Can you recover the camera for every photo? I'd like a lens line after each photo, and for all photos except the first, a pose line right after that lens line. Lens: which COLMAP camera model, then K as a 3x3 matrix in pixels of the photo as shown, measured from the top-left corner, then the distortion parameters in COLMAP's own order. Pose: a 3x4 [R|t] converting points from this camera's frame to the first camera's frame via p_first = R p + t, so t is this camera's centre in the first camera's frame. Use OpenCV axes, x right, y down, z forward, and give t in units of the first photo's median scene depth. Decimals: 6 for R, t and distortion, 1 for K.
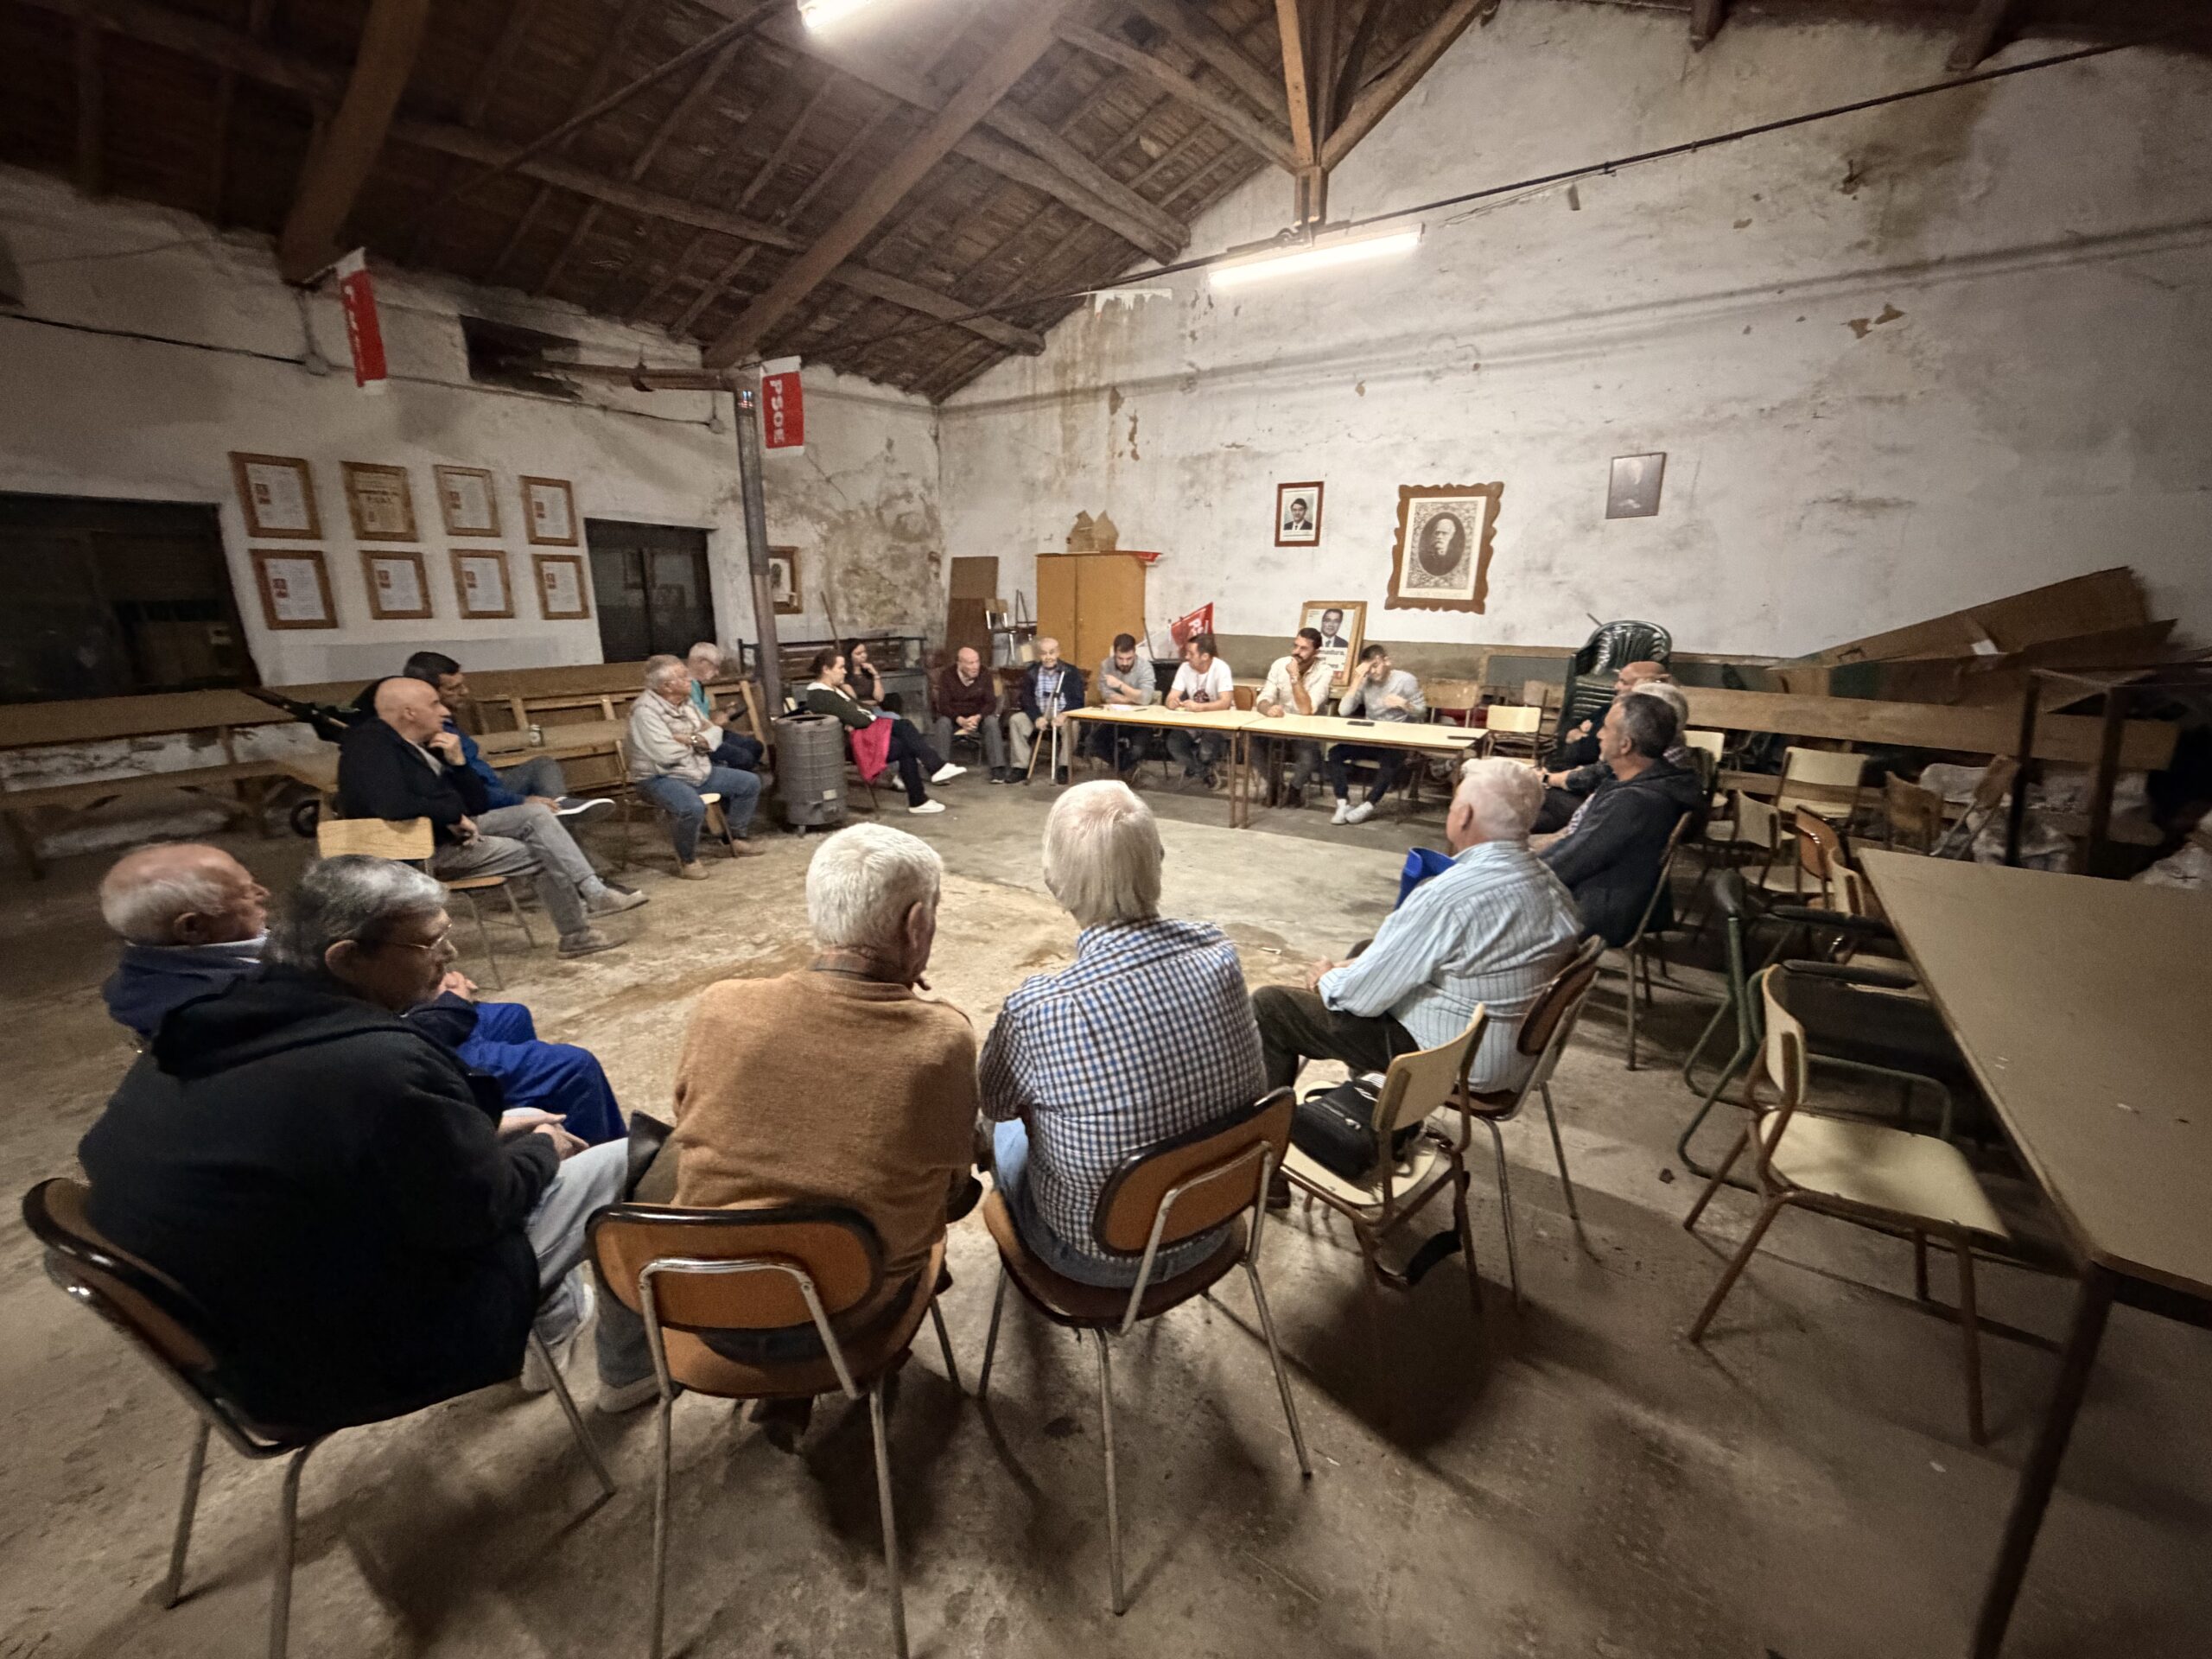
lens RADIAL K [[901.7, 0, 1091.4], [0, 901.7, 827.0], [0, 0, 1]] dist [0.005269, -0.000256]
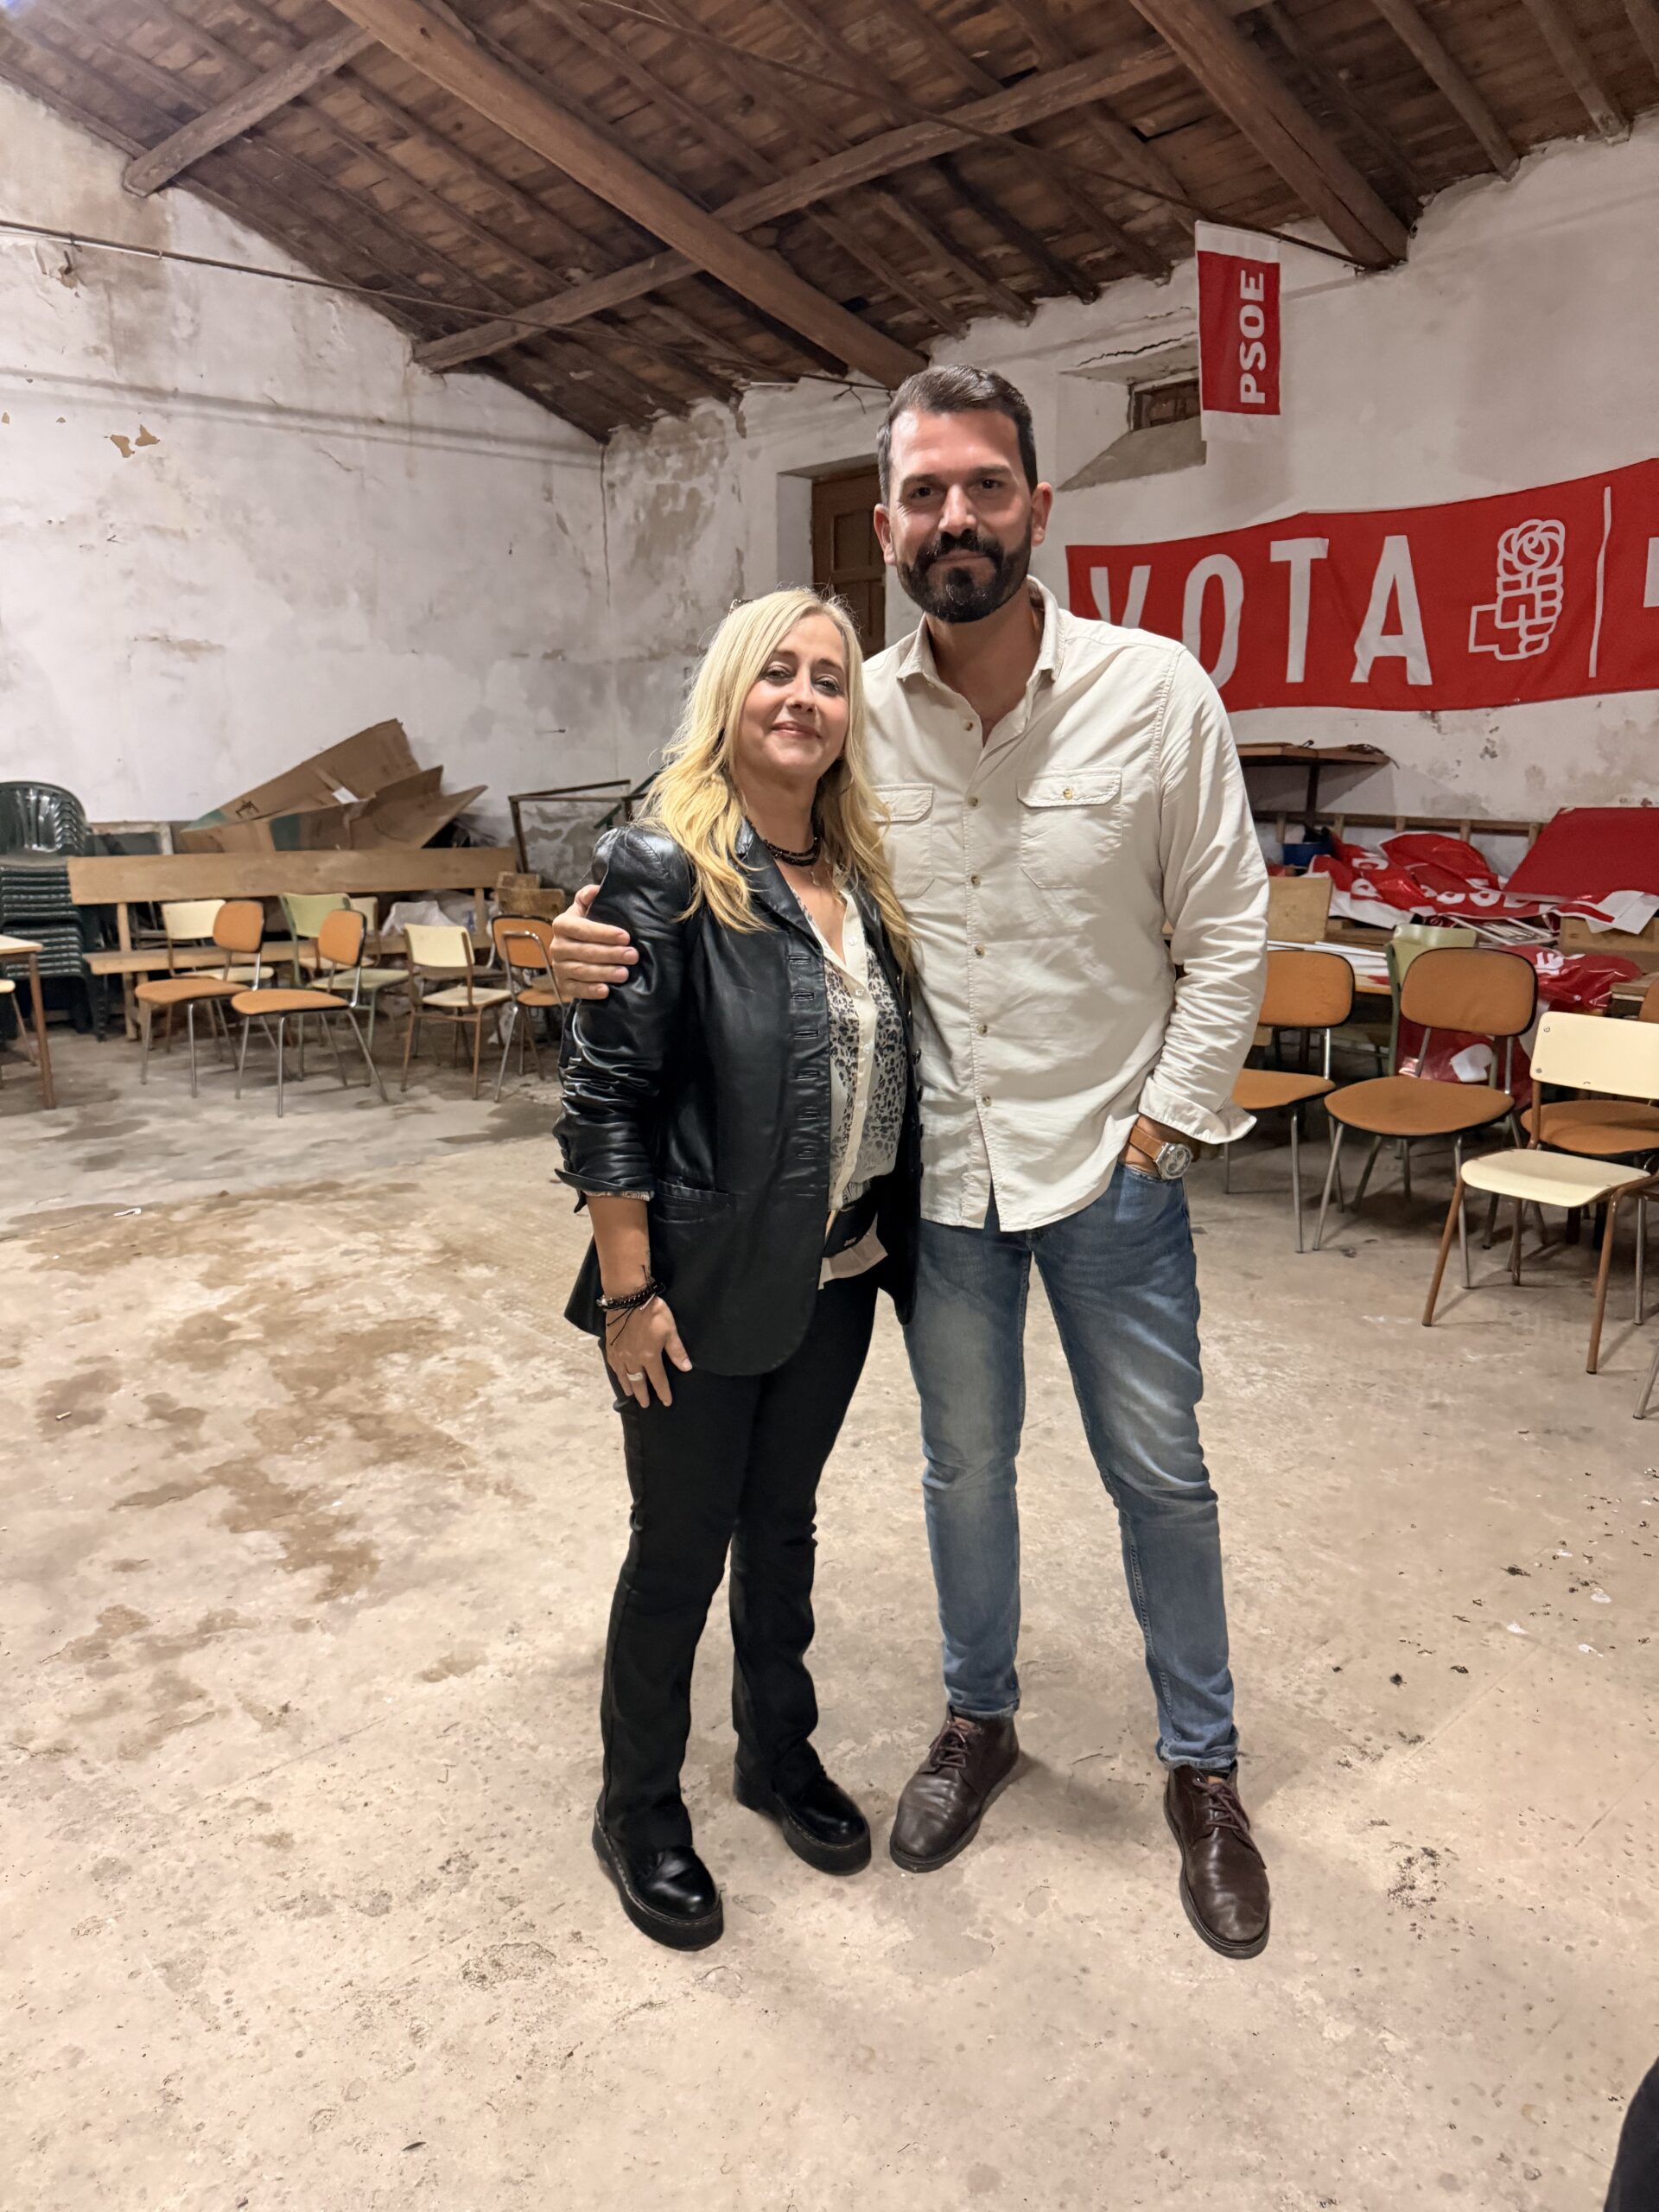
lens RADIAL K [[1575.6, 0, 816.1], [0, 1575.6, 1098.1], [0, 0, 1]] dist [0.042928, -0.046056]
pose [[0.230728, -0.206493, 0.950855, -0.474281], [0.269450, 0.952565, 0.141482, 0.010321], [-0.934966, 0.223564, 0.275423, 0.073384]]
